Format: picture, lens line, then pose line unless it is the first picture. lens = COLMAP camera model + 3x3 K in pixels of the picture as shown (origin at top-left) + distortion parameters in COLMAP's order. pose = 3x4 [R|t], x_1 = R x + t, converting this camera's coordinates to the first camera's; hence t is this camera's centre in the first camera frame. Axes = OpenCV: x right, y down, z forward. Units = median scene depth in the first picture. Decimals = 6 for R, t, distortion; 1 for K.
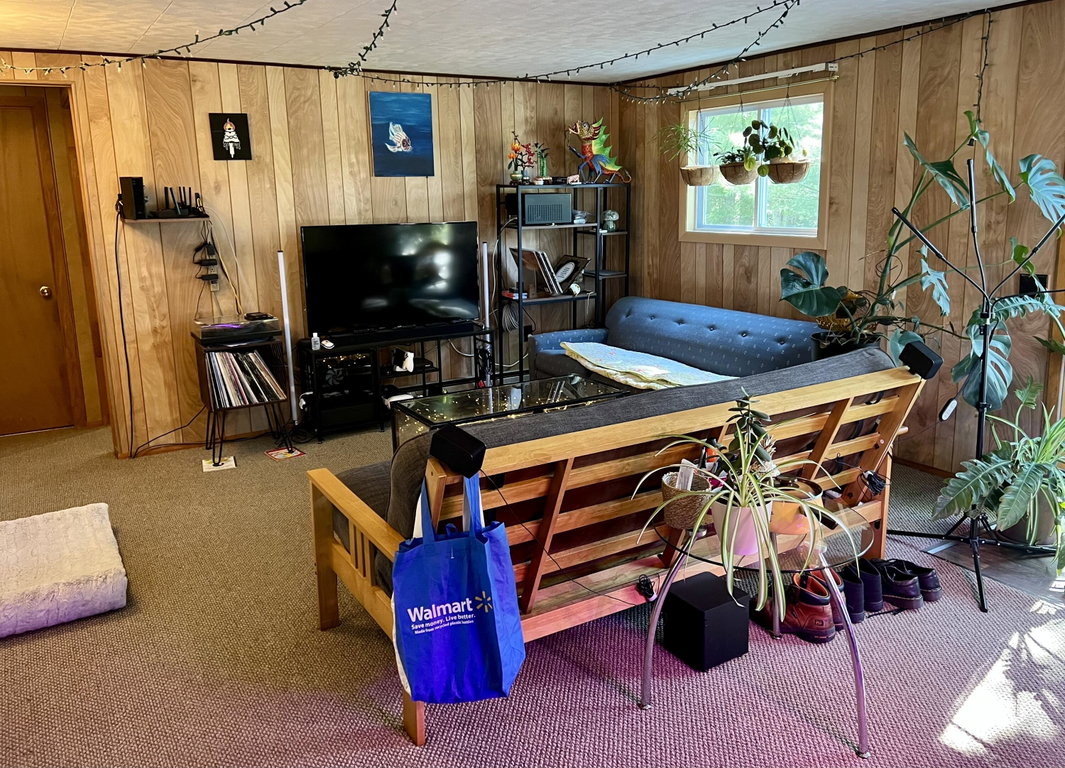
lens RADIAL K [[844.9, 0, 556.5], [0, 844.9, 353.4], [0, 0, 1]] dist [0.059781, -0.076215]
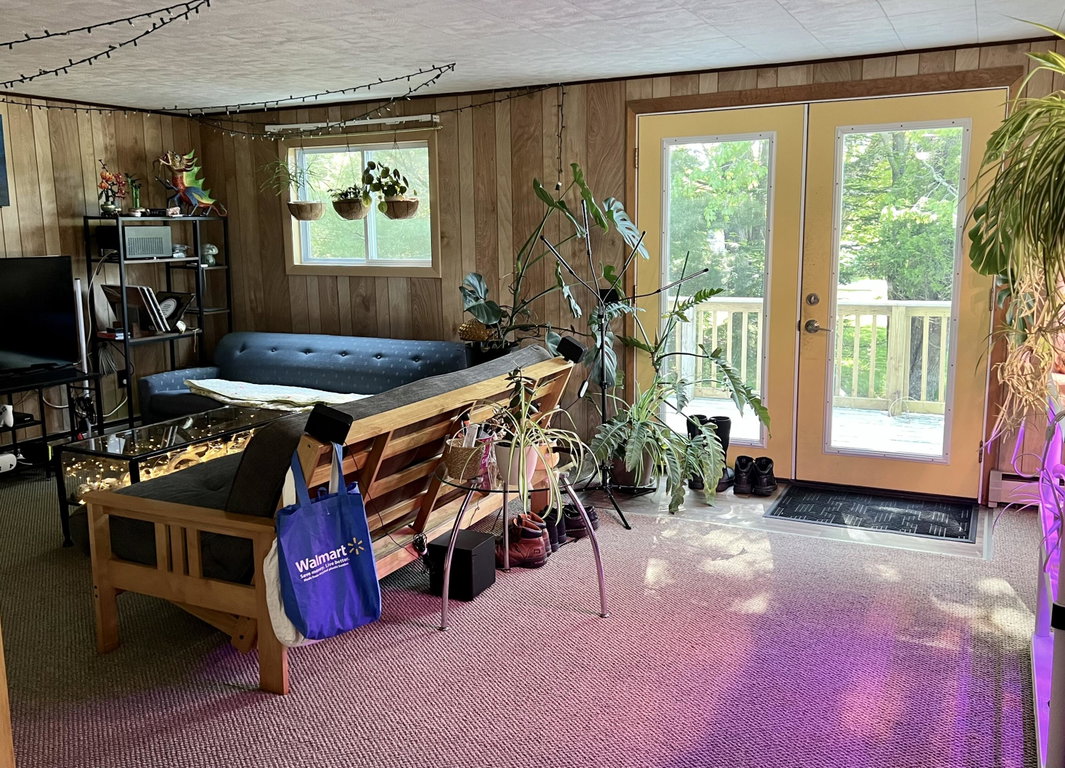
lens RADIAL K [[911.0, 0, 534.2], [0, 911.0, 392.5], [0, 0, 1]] dist [0.065854, -0.092615]
pose [[0.859246, -0.086343, 0.504223, -0.224699], [0.094856, 0.995452, 0.008816, 0.036273], [-0.502691, 0.040253, 0.863529, -0.126555]]
